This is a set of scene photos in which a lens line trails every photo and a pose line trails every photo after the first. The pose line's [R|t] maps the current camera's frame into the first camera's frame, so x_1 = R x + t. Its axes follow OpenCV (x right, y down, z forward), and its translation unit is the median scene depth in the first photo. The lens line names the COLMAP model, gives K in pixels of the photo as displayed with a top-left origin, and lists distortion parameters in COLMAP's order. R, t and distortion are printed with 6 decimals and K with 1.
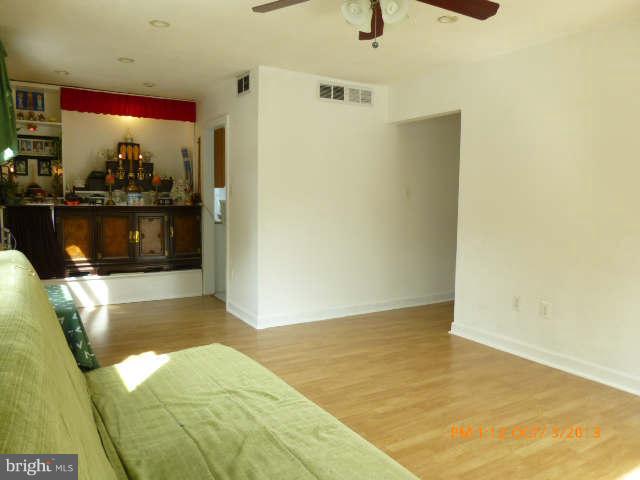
lens RADIAL K [[495.1, 0, 319.8], [0, 495.1, 243.5], [0, 0, 1]] dist [-0.047921, 0.015556]
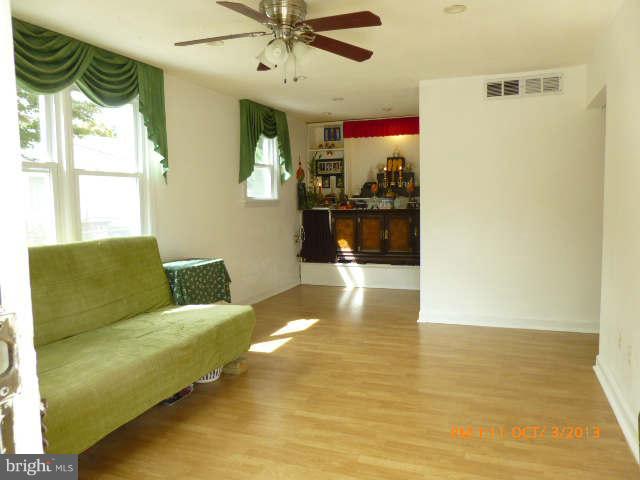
lens RADIAL K [[495.1, 0, 319.7], [0, 495.1, 238.3], [0, 0, 1]] dist [-0.047921, 0.015556]
pose [[0.585135, 0.038036, -0.810043, 0.546447], [-0.047830, 0.998779, 0.012348, -0.012769], [0.809524, 0.031519, 0.586240, 0.156376]]
